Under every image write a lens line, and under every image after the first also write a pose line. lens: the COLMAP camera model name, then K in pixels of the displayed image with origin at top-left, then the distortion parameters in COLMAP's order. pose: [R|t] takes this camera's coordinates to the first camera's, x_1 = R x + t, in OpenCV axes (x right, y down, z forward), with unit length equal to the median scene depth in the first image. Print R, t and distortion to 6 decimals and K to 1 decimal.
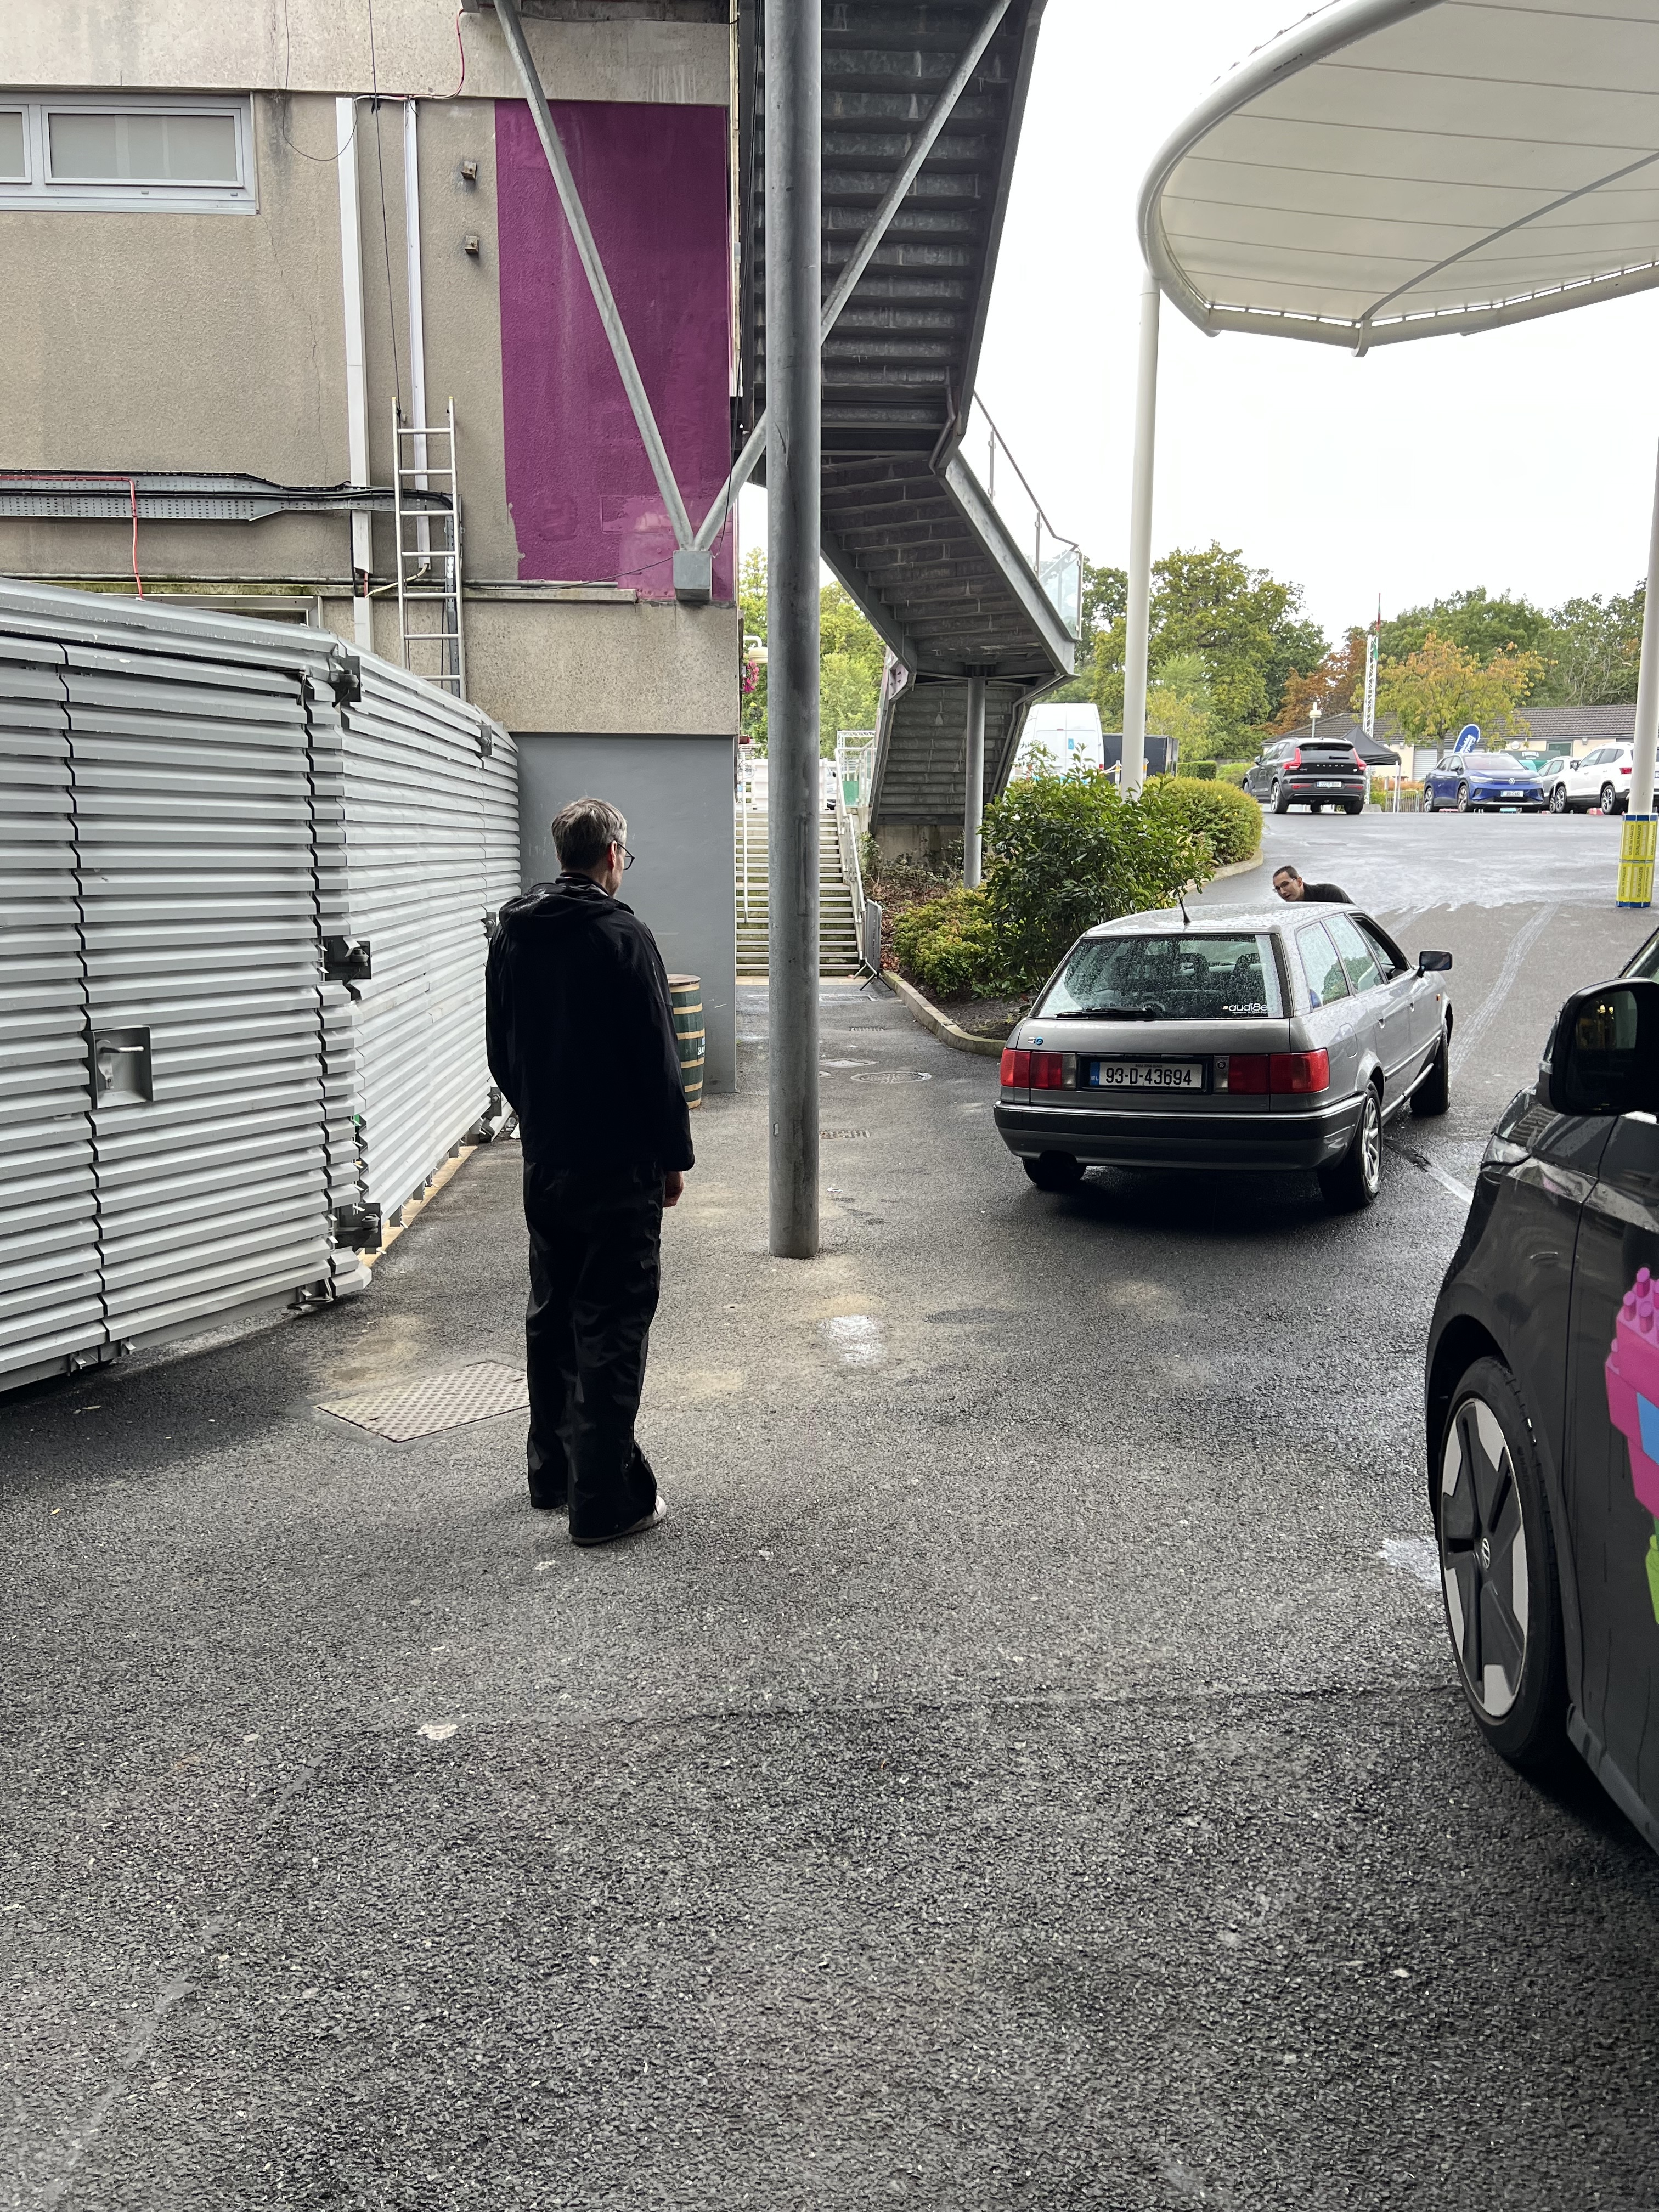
lens RADIAL K [[1729.8, 0, 828.4], [0, 1729.8, 1108.3], [0, 0, 1]] dist [0.060366, -0.034826]
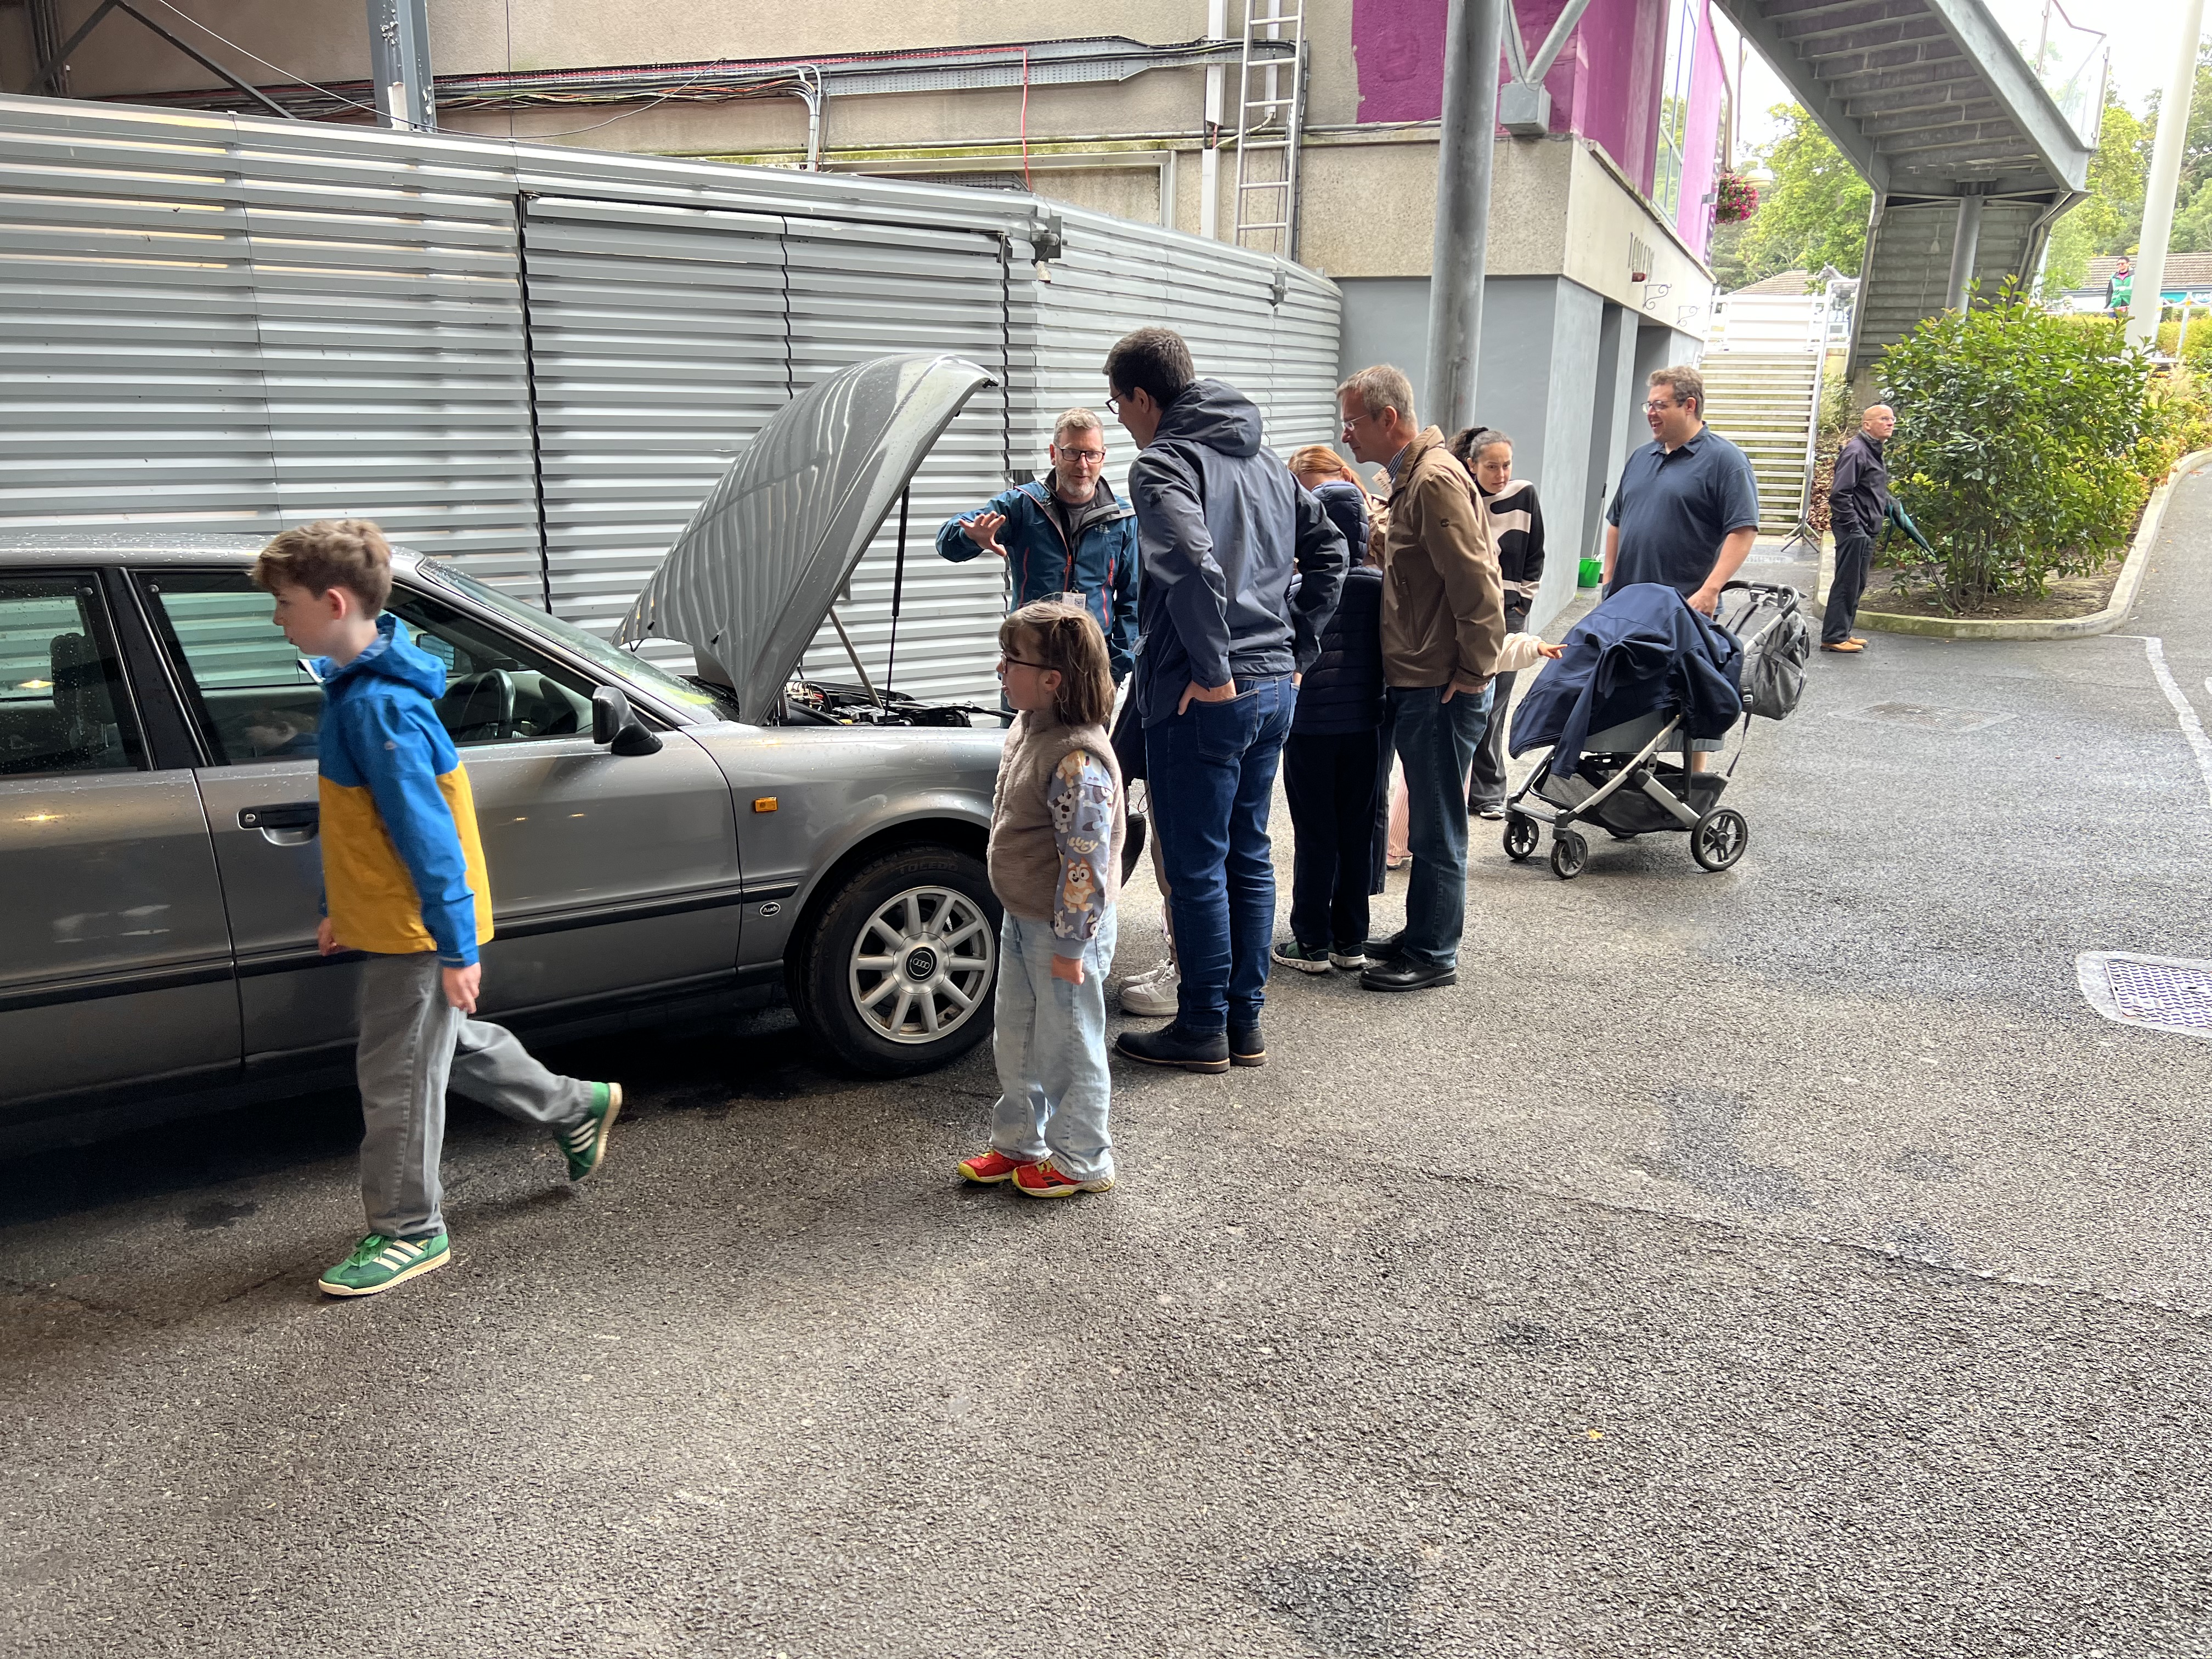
lens RADIAL K [[1729.8, 0, 1104.2], [0, 1729.8, 815.7], [0, 0, 1]] dist [0.060366, -0.034826]
pose [[0.913247, 0.108418, -0.392715, 0.132574], [-0.072607, 0.991821, 0.104970, 0.001628], [0.400884, -0.067350, 0.913650, -0.019475]]
